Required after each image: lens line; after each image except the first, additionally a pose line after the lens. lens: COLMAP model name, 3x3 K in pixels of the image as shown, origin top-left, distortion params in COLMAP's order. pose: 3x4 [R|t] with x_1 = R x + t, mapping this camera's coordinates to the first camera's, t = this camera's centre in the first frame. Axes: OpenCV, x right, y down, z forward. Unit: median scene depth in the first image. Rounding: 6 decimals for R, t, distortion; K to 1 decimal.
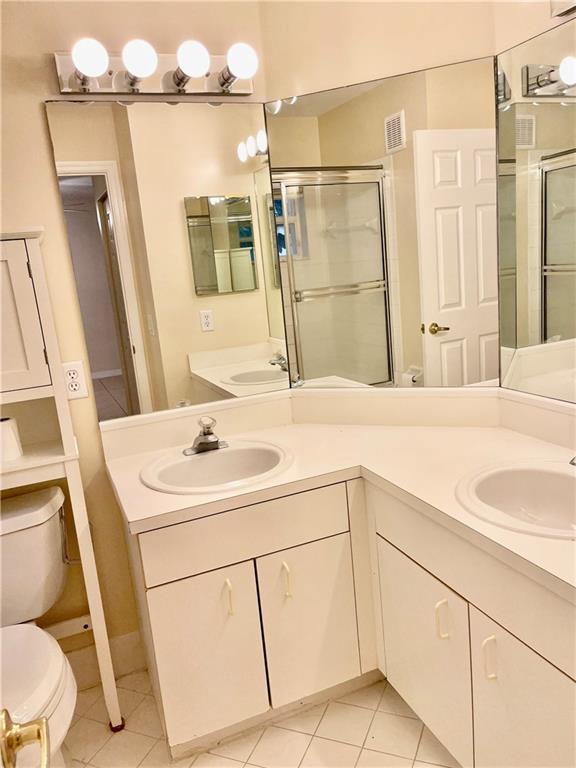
lens RADIAL K [[601.0, 0, 288.6], [0, 601.0, 384.5], [0, 0, 1]] dist [0.051559, -0.027993]
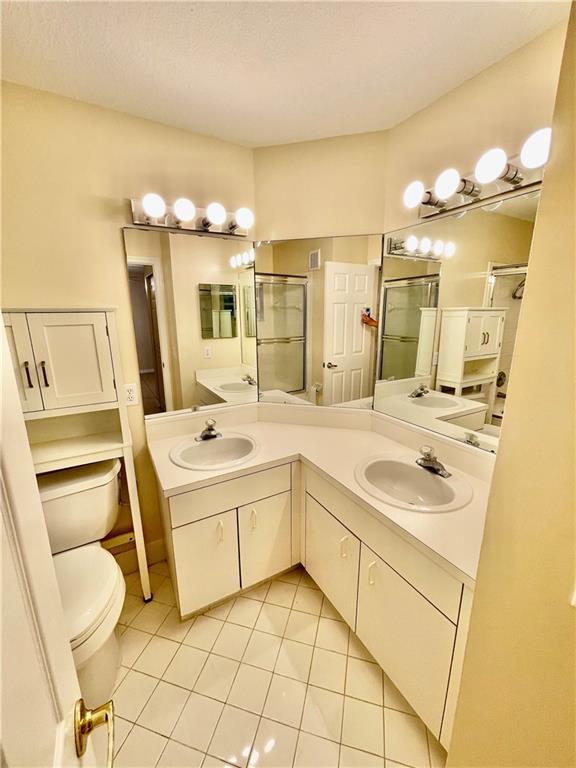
lens RADIAL K [[311.7, 0, 286.9], [0, 311.7, 383.9], [0, 0, 1]] dist [-0.001190, 0.000045]
pose [[0.988949, 0.055615, 0.137429, -0.049547], [-0.056992, 0.998356, 0.006102, -0.067597], [-0.136864, -0.013867, 0.990493, 0.090463]]
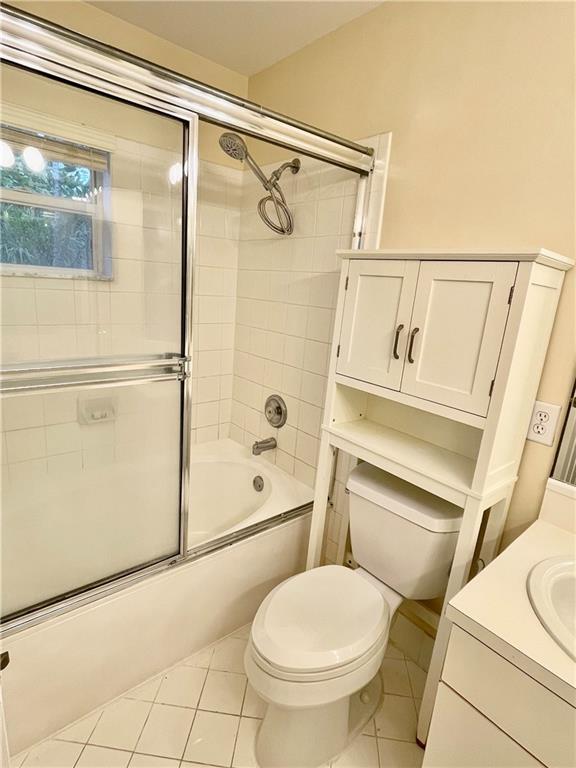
lens RADIAL K [[407.8, 0, 287.5], [0, 407.8, 383.6], [0, 0, 1]] dist [0.000679, -0.000082]
pose [[0.291434, 0.345646, -0.891961, 0.058136], [-0.294751, 0.919517, 0.260019, -0.107663], [0.910048, 0.187128, 0.369858, 0.414940]]
